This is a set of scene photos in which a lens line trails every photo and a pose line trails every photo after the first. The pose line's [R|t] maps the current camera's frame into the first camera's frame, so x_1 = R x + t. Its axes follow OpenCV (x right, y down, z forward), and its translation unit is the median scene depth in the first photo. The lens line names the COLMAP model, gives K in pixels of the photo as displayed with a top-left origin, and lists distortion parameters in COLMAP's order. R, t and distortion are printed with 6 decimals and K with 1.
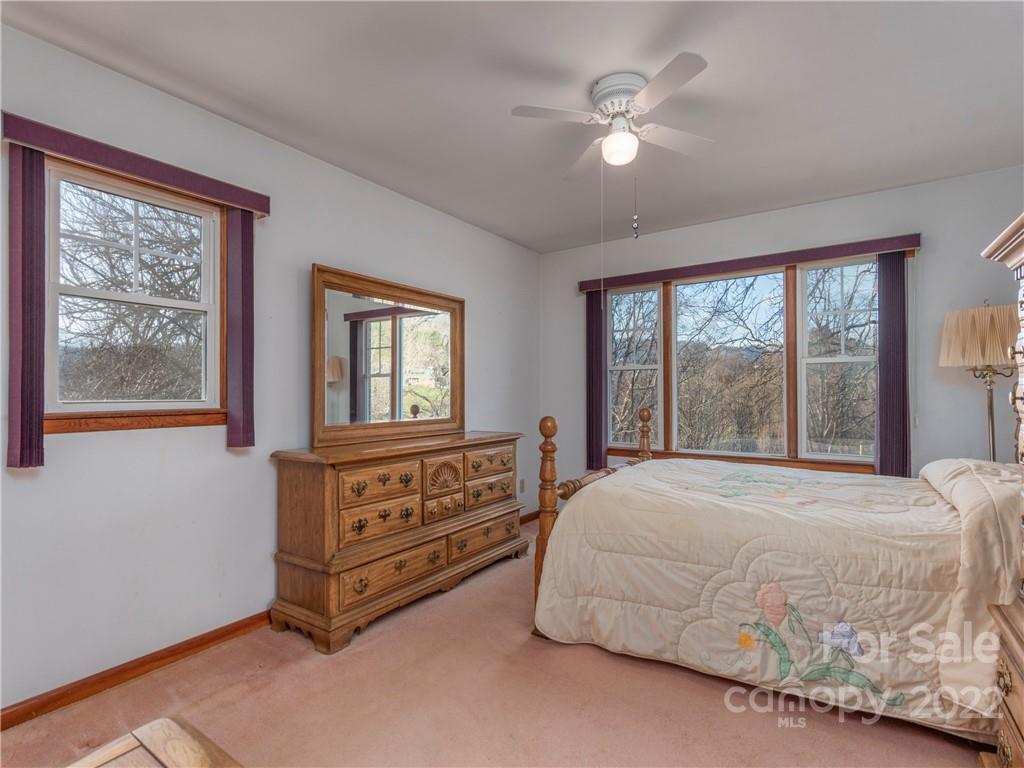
lens RADIAL K [[504.6, 0, 512.0], [0, 504.6, 384.0], [0, 0, 1]] dist [0.005453, 0.000707]
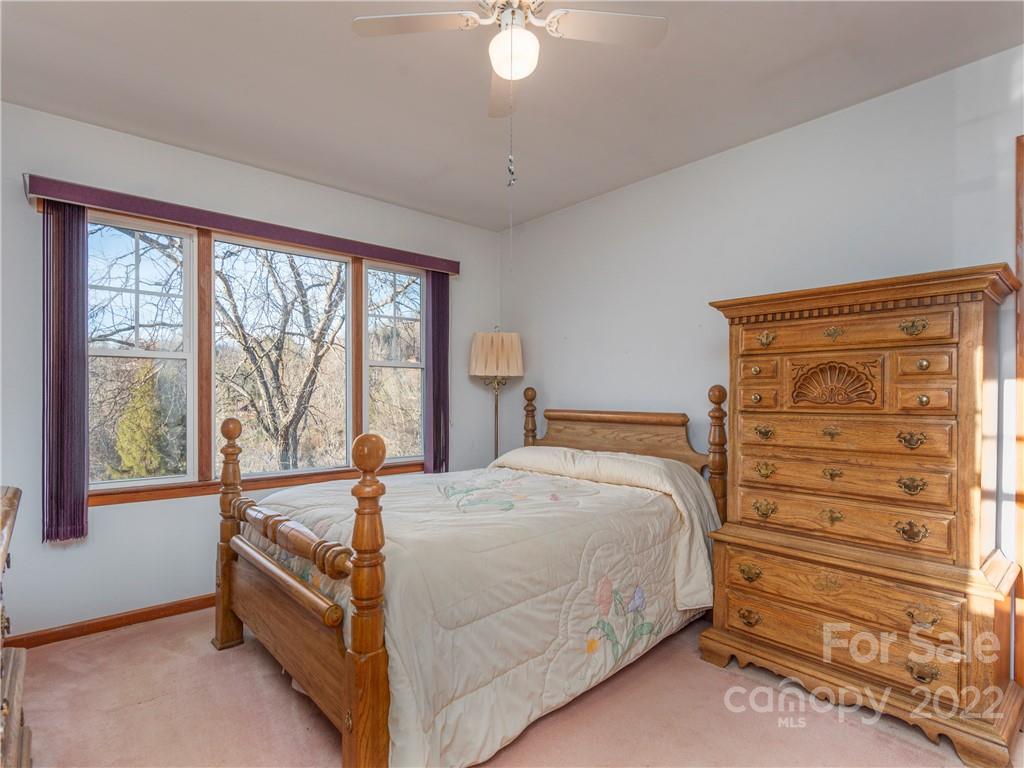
lens RADIAL K [[534.9, 0, 510.6], [0, 534.9, 398.4], [0, 0, 1]] dist [-0.000666, -0.000010]
pose [[0.261548, 0.000459, 0.965190, -0.546351], [-0.014899, 0.999883, 0.003561, 0.024010], [-0.965075, -0.015312, 0.261524, 0.830850]]
